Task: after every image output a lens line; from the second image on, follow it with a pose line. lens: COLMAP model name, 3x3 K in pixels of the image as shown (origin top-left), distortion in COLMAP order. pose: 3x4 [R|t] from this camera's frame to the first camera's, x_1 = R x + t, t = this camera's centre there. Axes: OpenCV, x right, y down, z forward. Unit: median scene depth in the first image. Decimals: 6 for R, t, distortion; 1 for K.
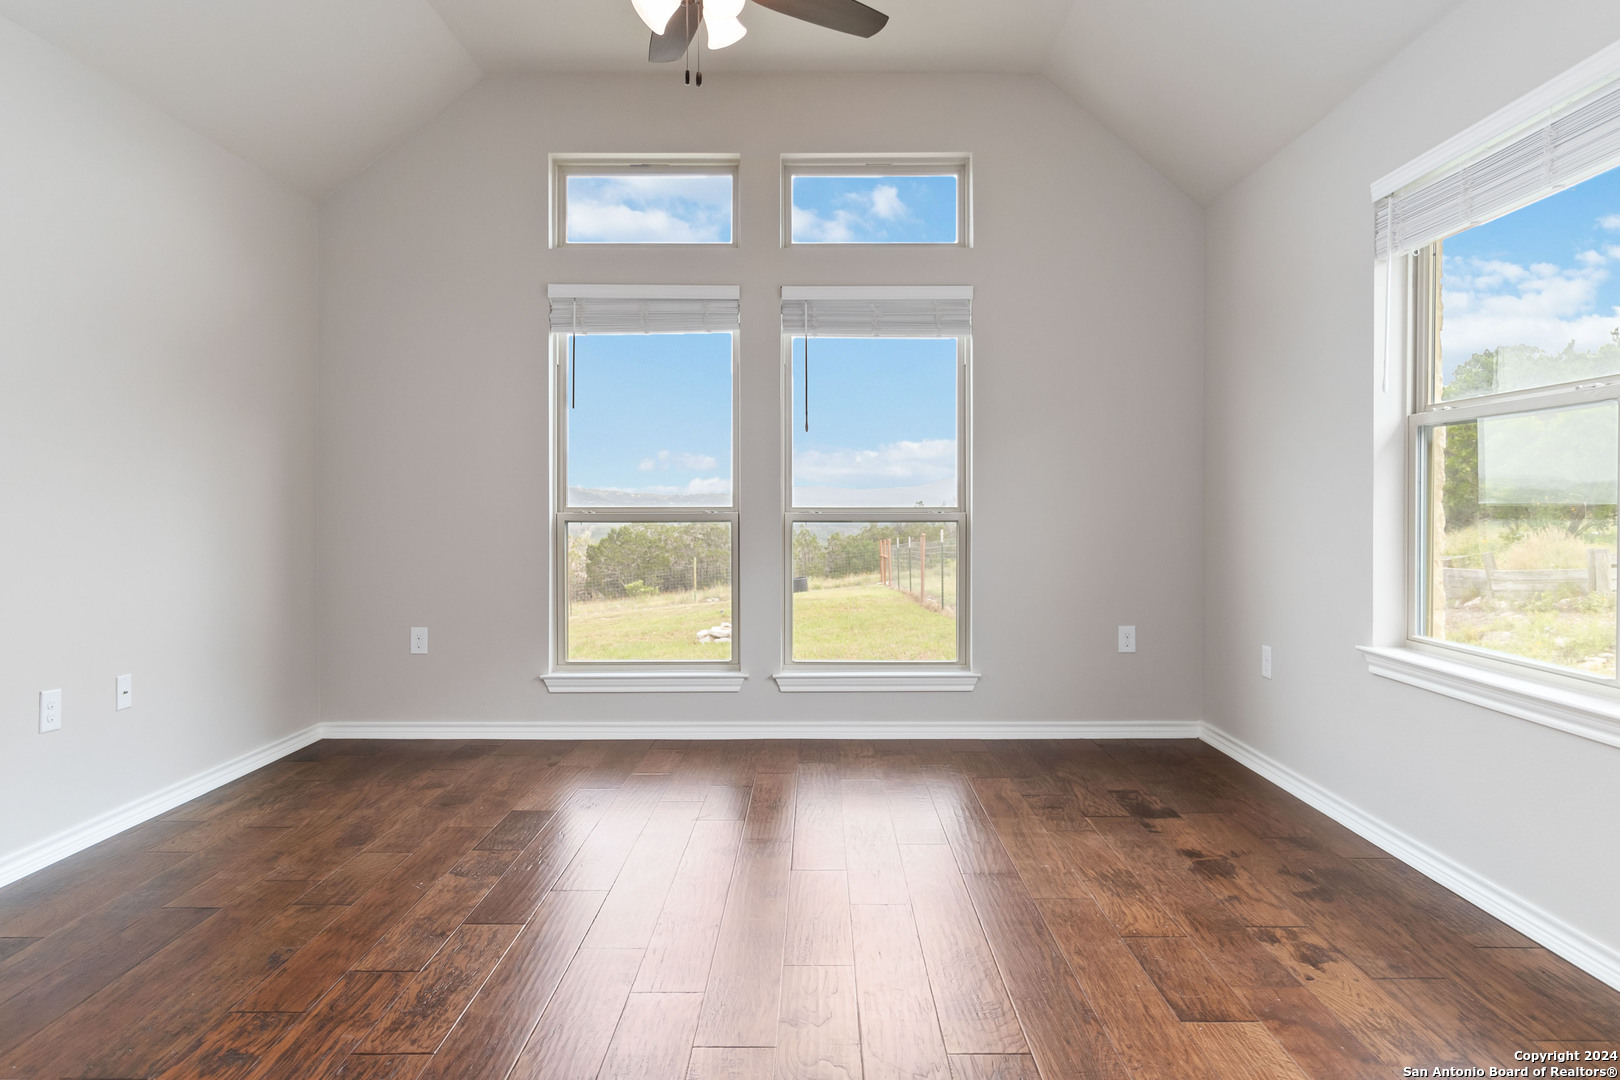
lens RADIAL K [[994.9, 0, 807.4], [0, 994.9, 526.2], [0, 0, 1]] dist [0.001579, 0.001257]
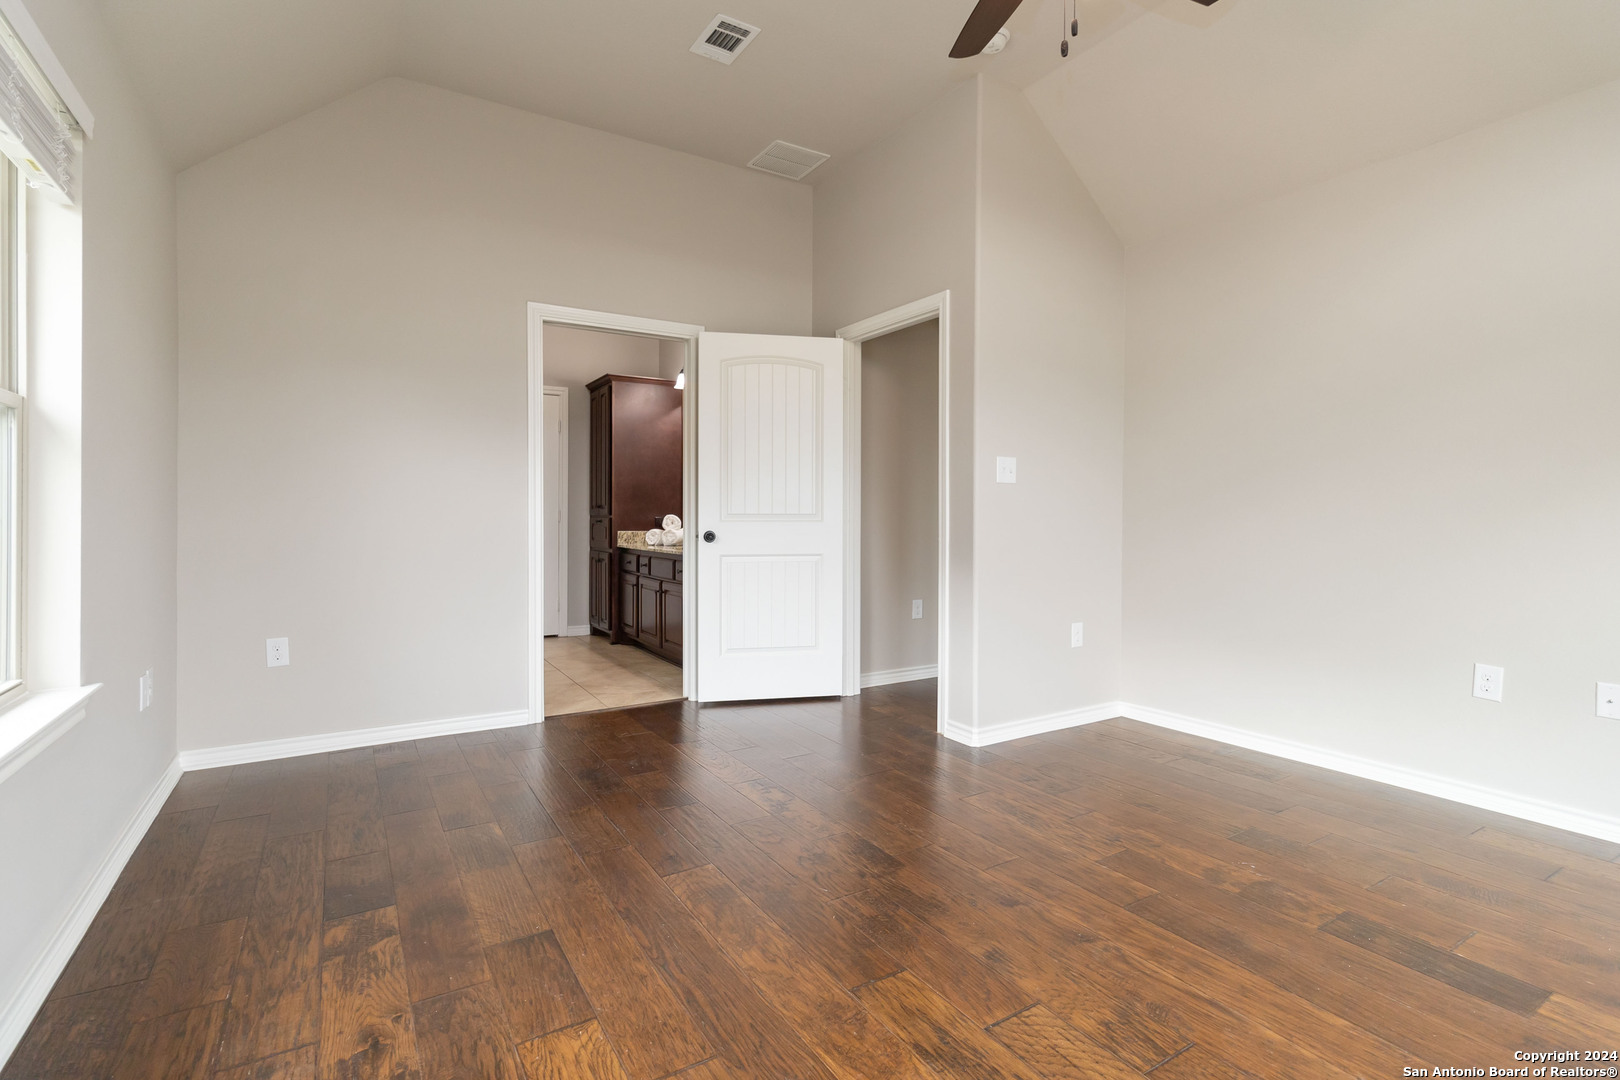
lens RADIAL K [[762.0, 0, 823.8], [0, 762.0, 525.6], [0, 0, 1]] dist [-0.000361, 0.002070]
pose [[-0.838501, 0.008046, -0.544841, 0.270539], [-0.009014, 0.999549, 0.028633, -0.015186], [0.544826, 0.028920, -0.838051, 0.879416]]
